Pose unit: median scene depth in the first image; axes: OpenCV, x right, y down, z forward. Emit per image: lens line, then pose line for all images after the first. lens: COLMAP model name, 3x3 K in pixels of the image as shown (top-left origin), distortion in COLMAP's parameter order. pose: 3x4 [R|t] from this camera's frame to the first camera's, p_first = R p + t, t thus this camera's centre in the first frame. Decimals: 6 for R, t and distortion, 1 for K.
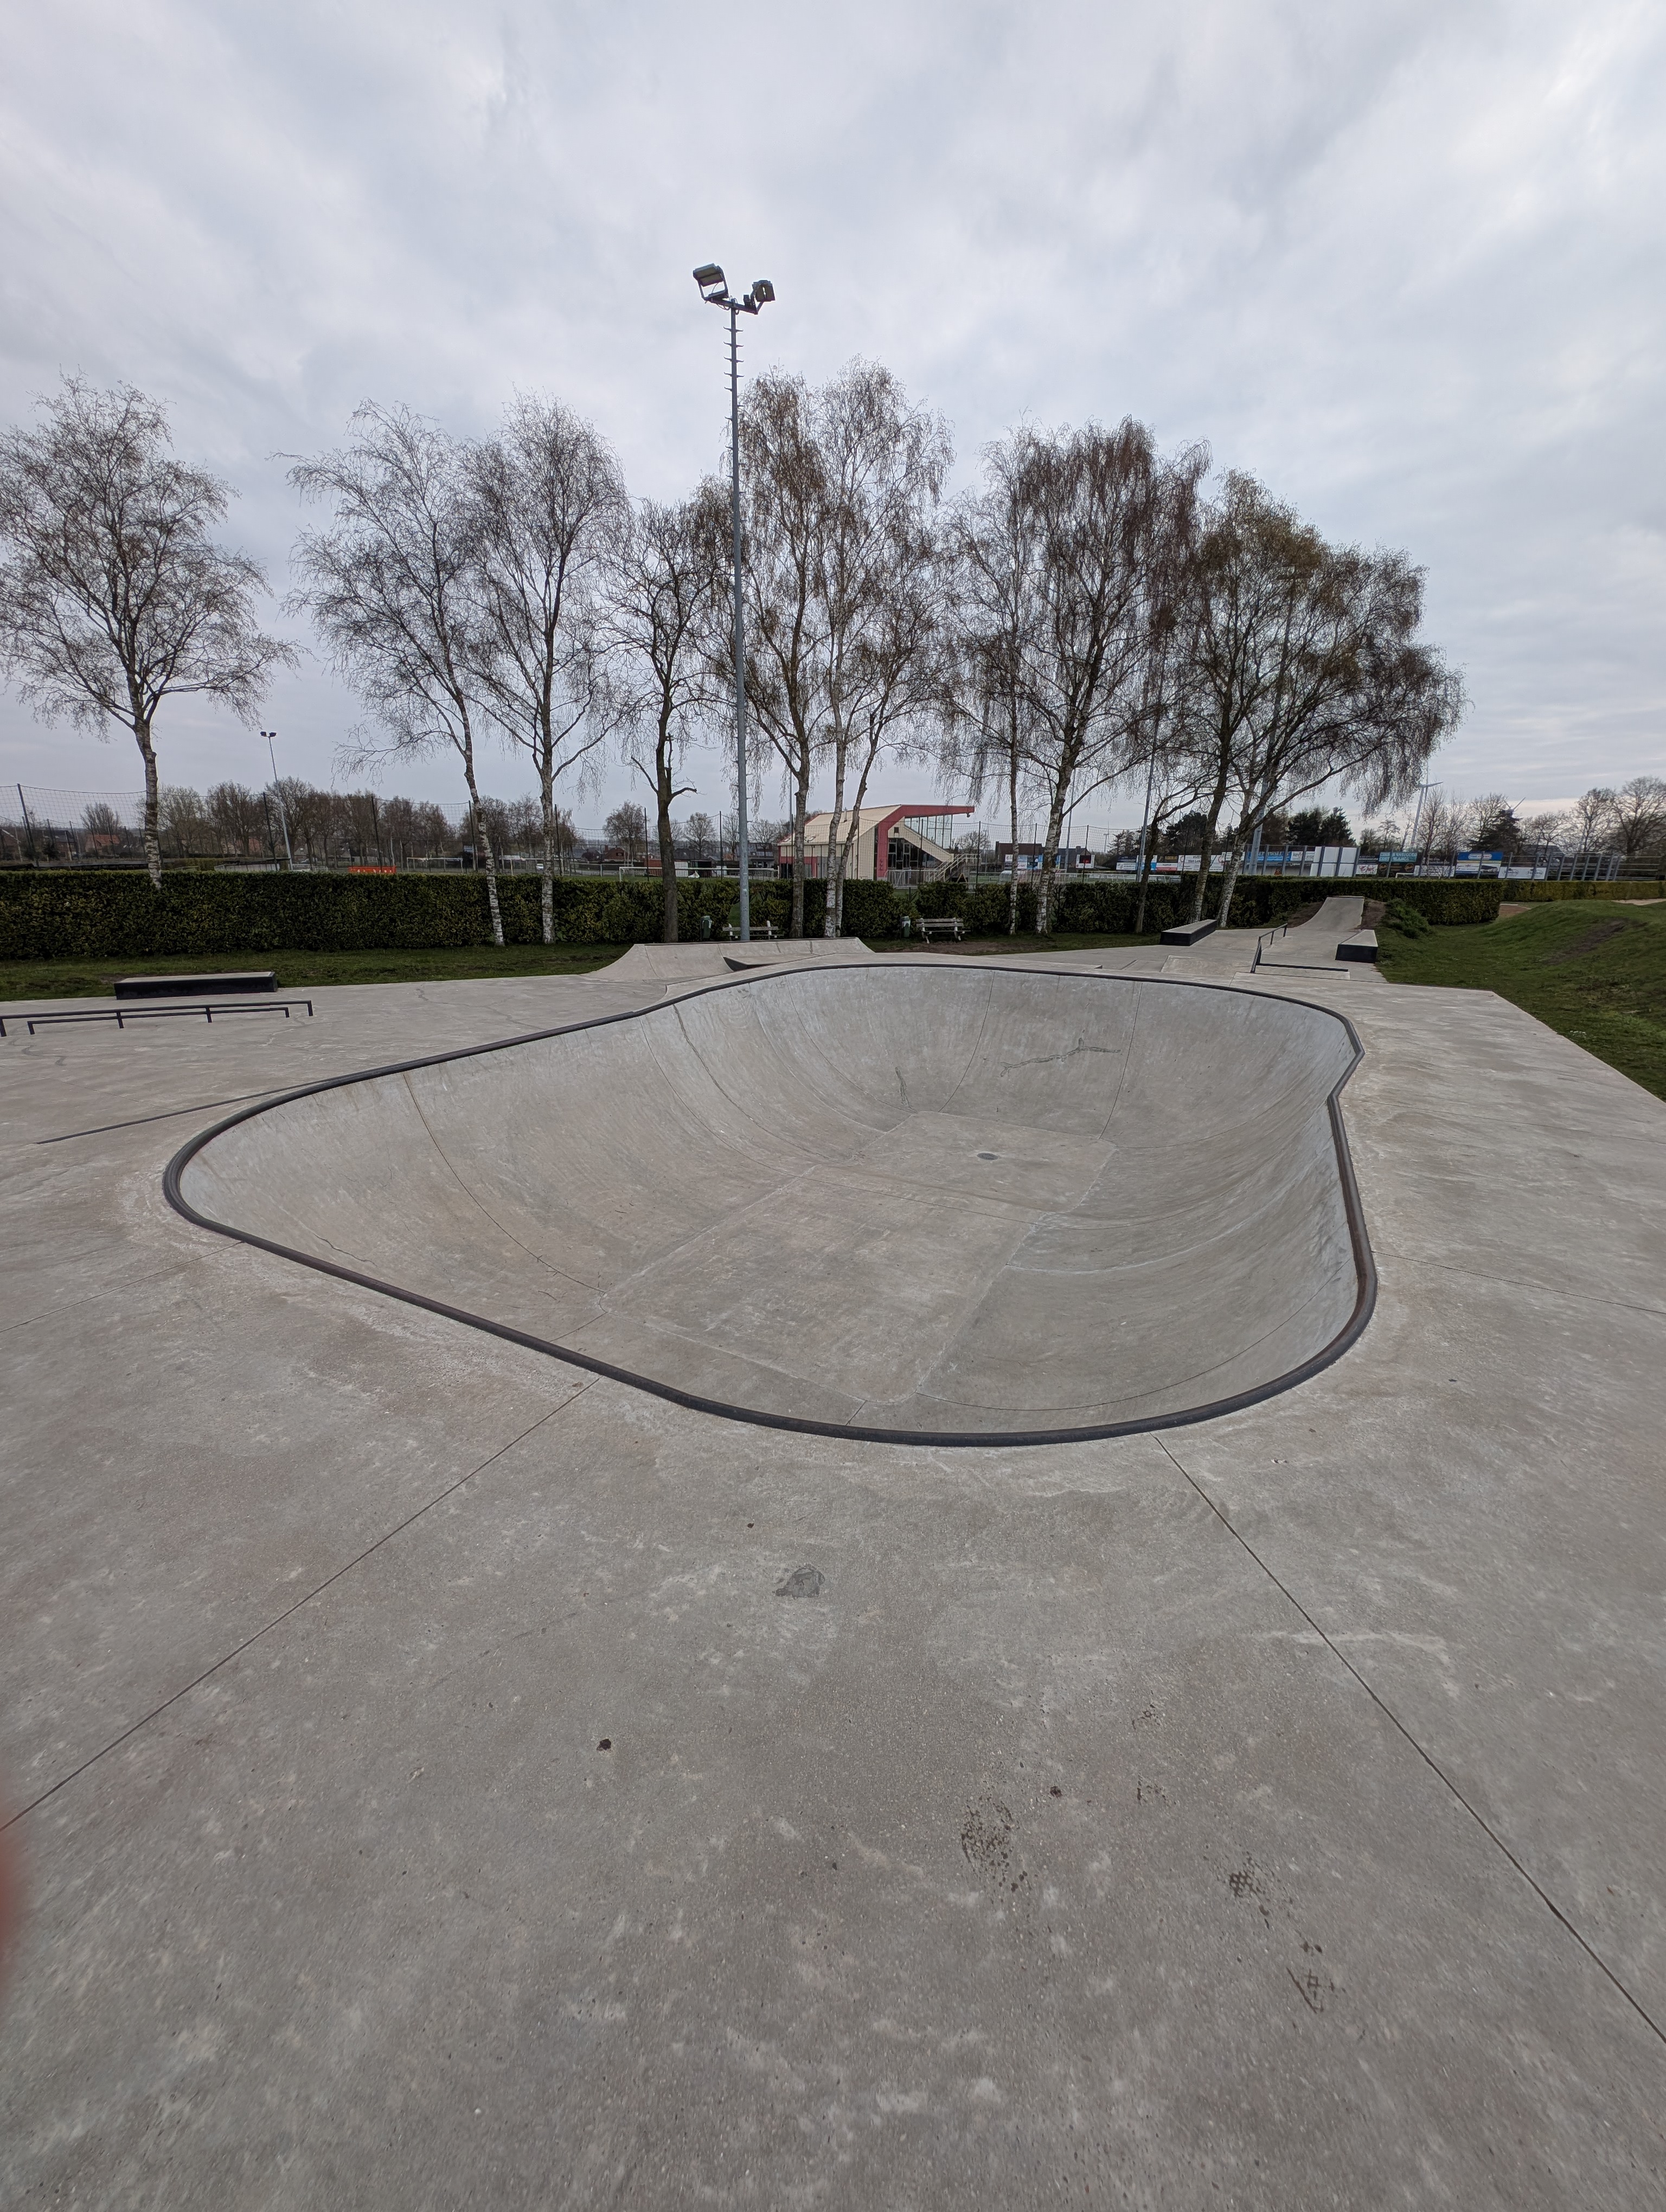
lens RADIAL K [[852.7, 0, 841.8], [0, 852.7, 1103.5], [0, 0, 1]] dist [0.007505, -0.000623]
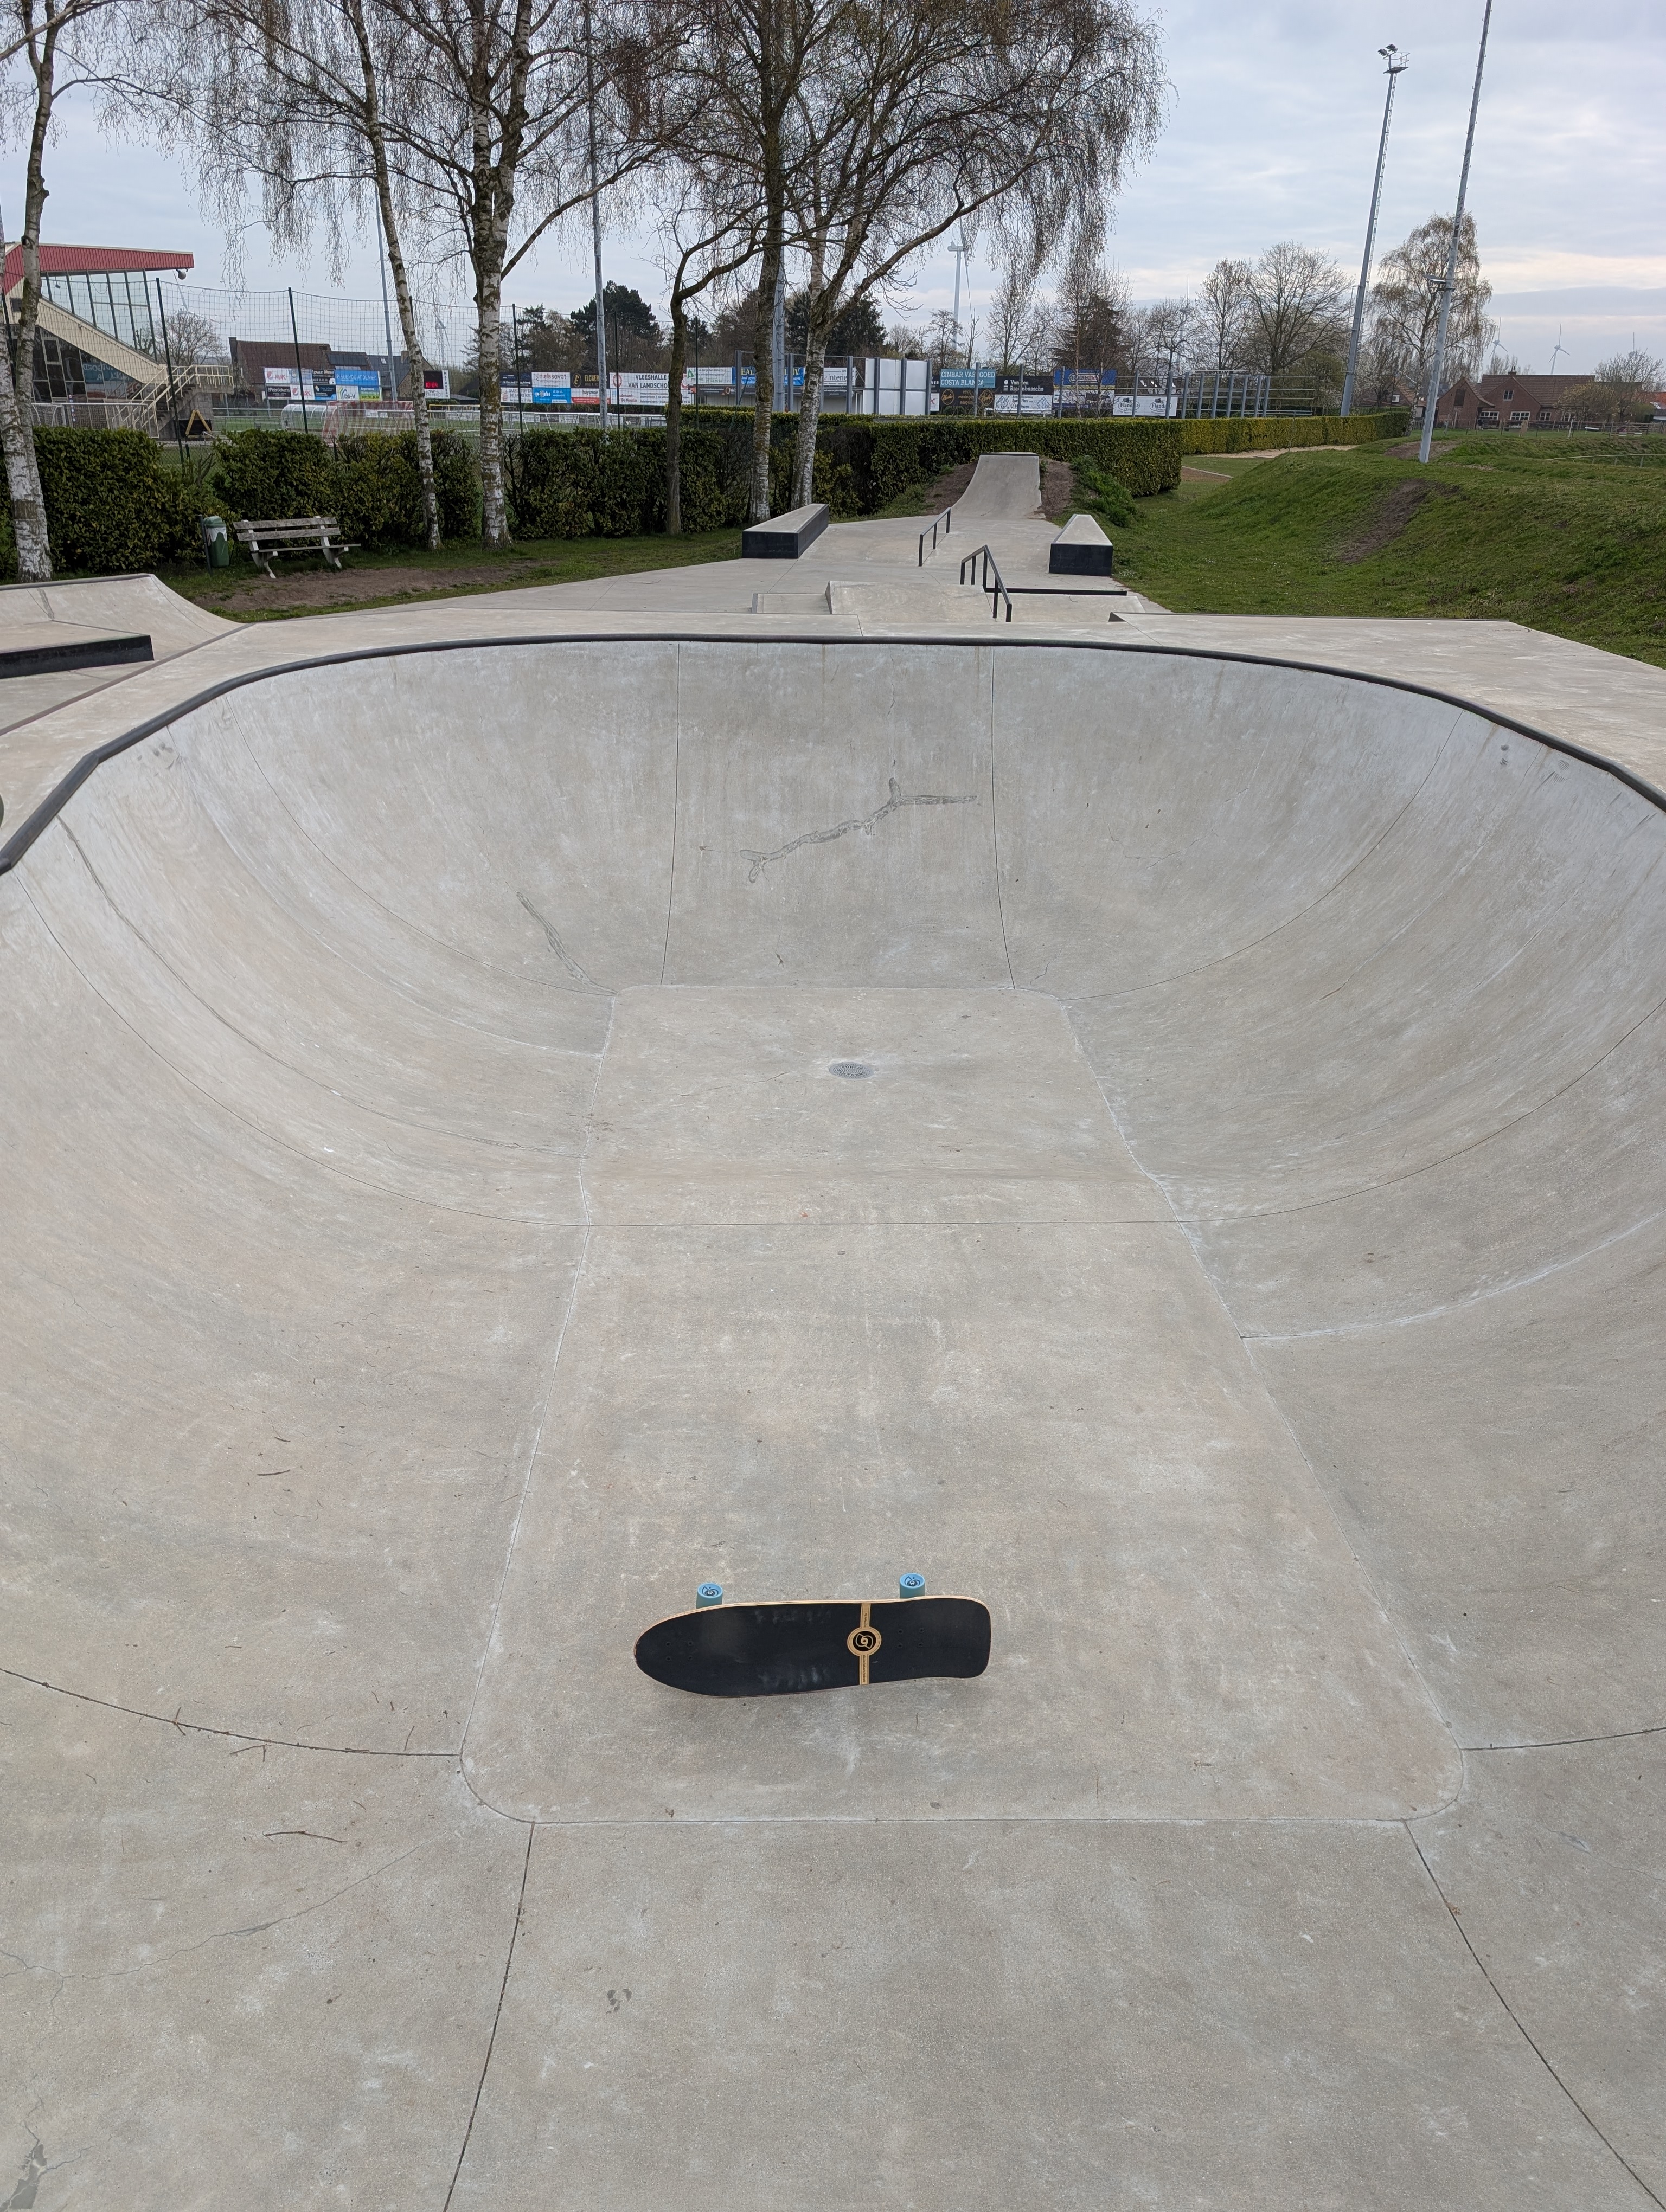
lens RADIAL K [[1632.5, 0, 825.4], [0, 1632.5, 1116.7], [0, 0, 1]] dist [0.038091, -0.022795]
pose [[0.871954, -0.199629, 0.447040, -0.104433], [0.134283, 0.975594, 0.173738, -0.029724], [-0.470812, -0.091461, 0.877480, 0.106848]]
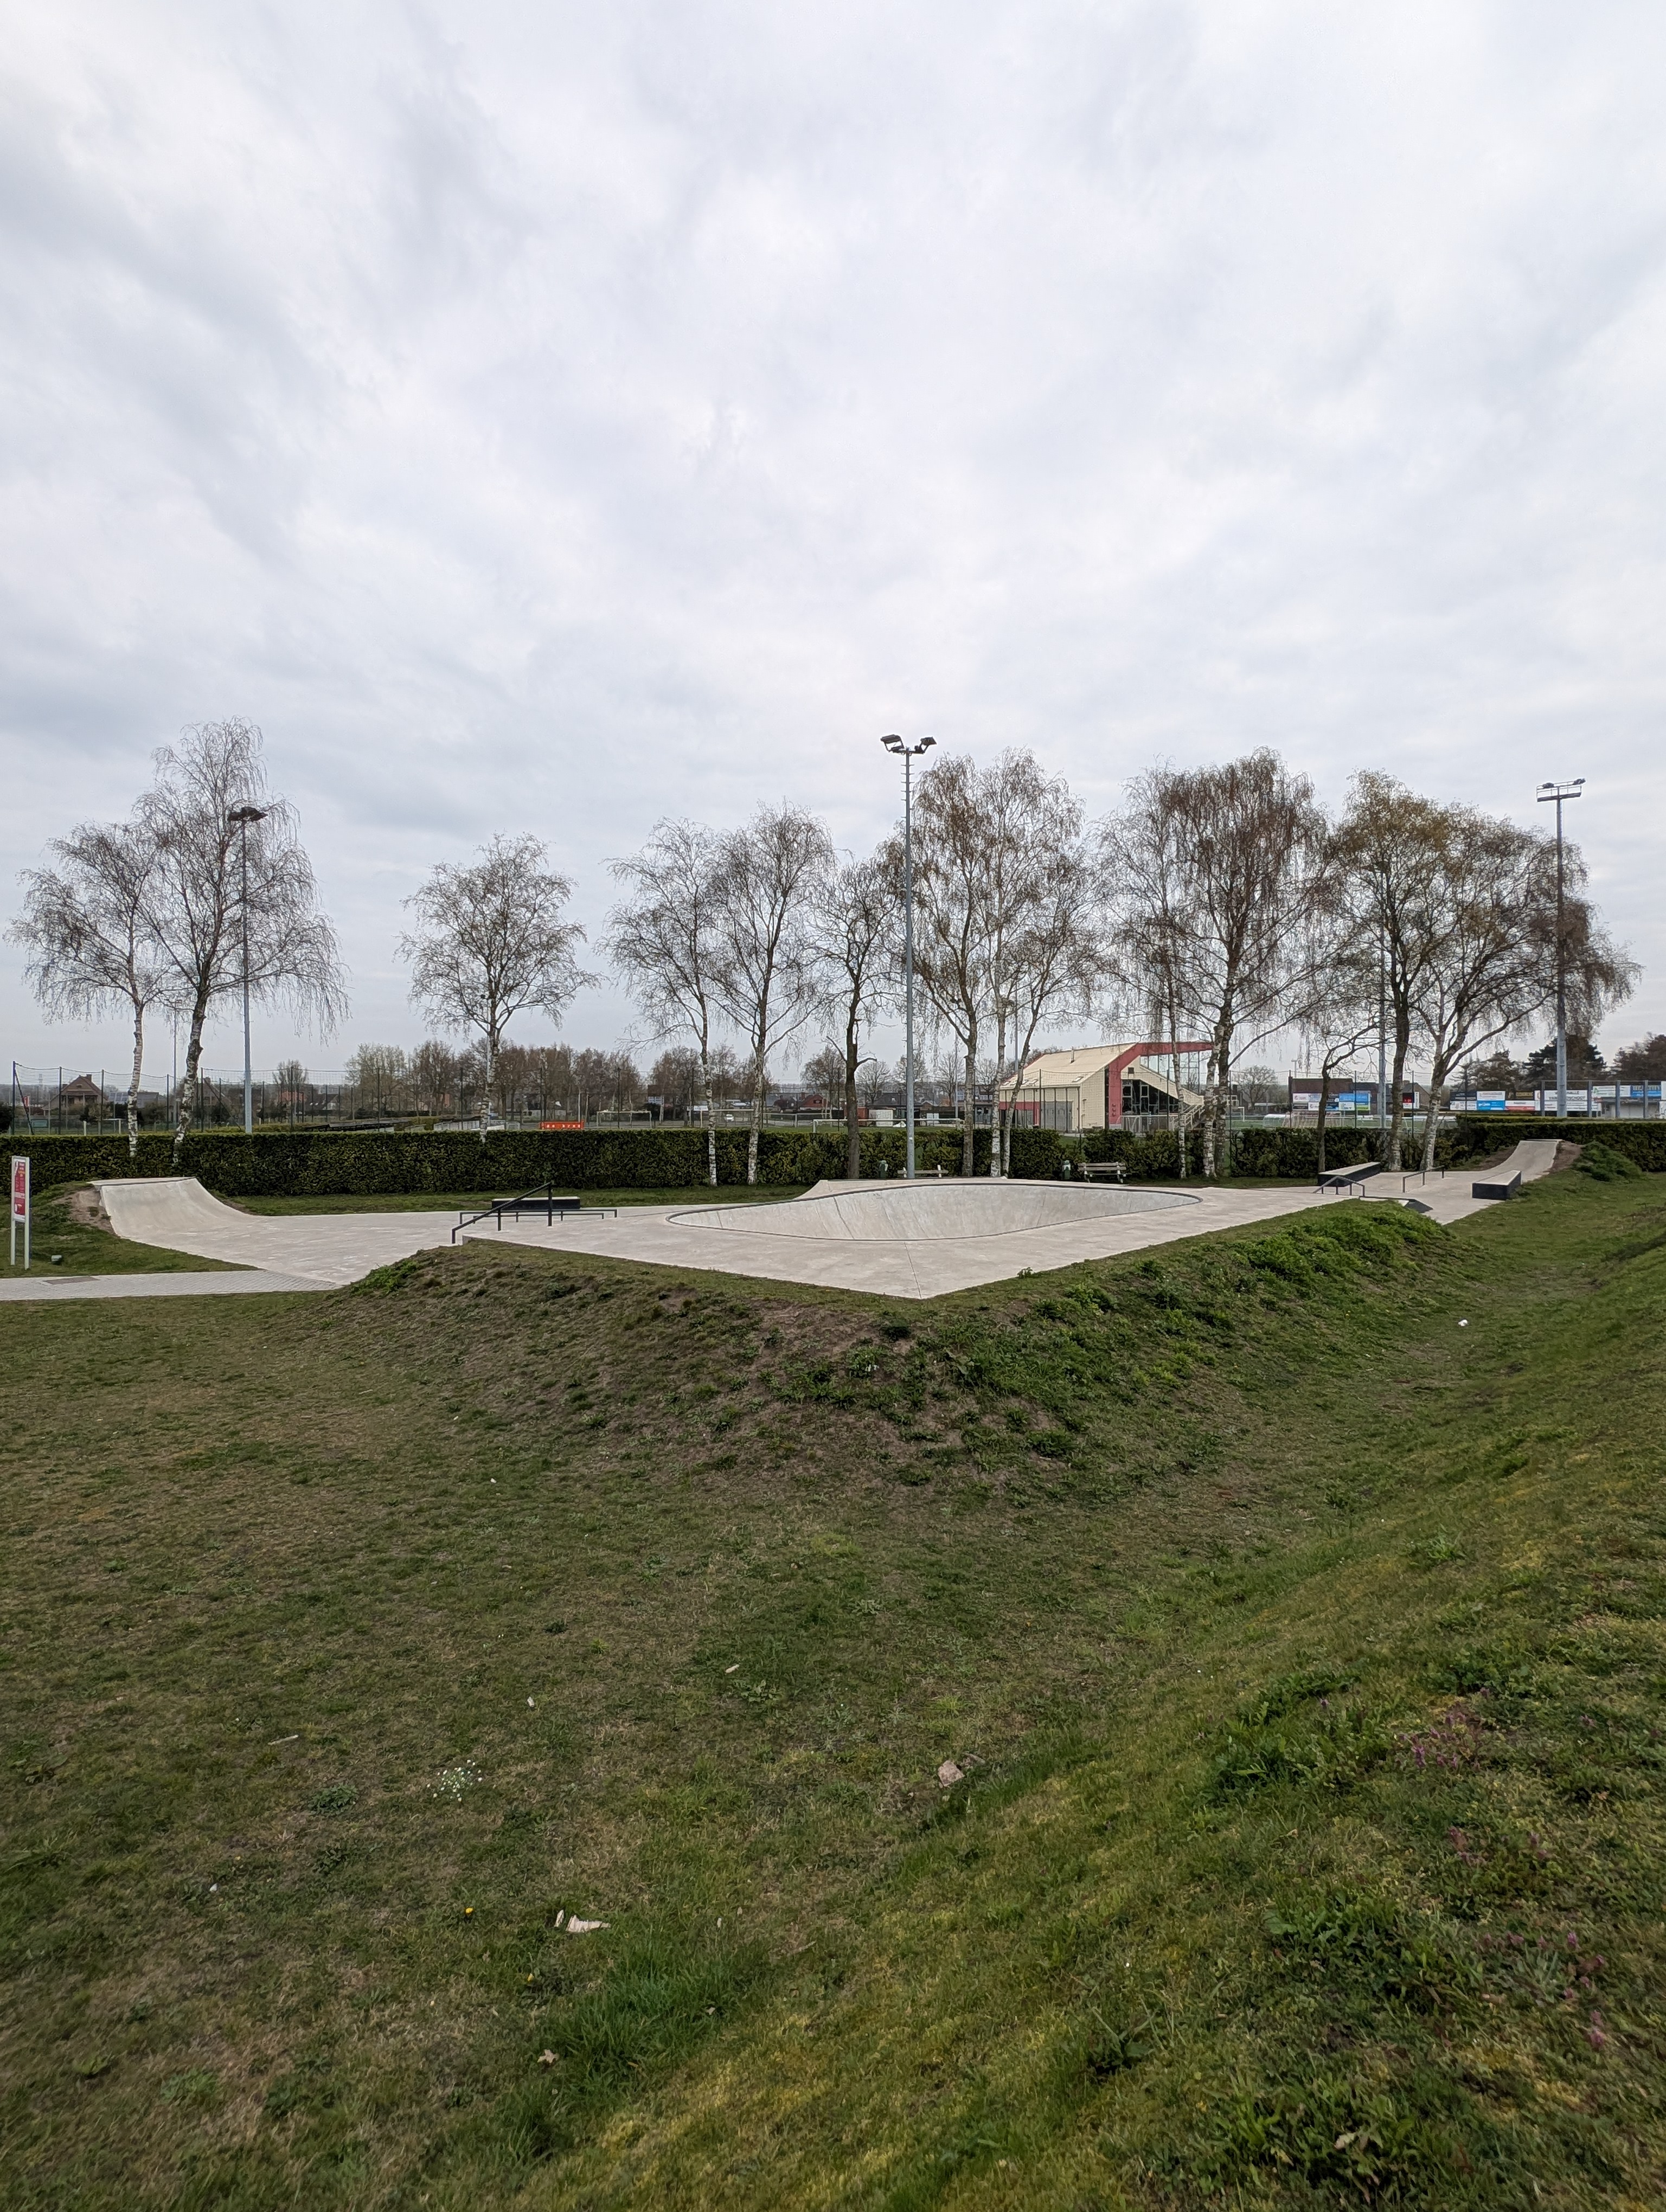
lens RADIAL K [[1213.7, 0, 839.8], [0, 1213.7, 1103.6], [0, 0, 1]] dist [0.003238, 0.000153]
pose [[0.973962, -0.017288, -0.226050, 0.172205], [-0.045204, 0.962257, -0.268362, 0.164839], [0.222158, 0.271593, 0.936420, -0.632862]]
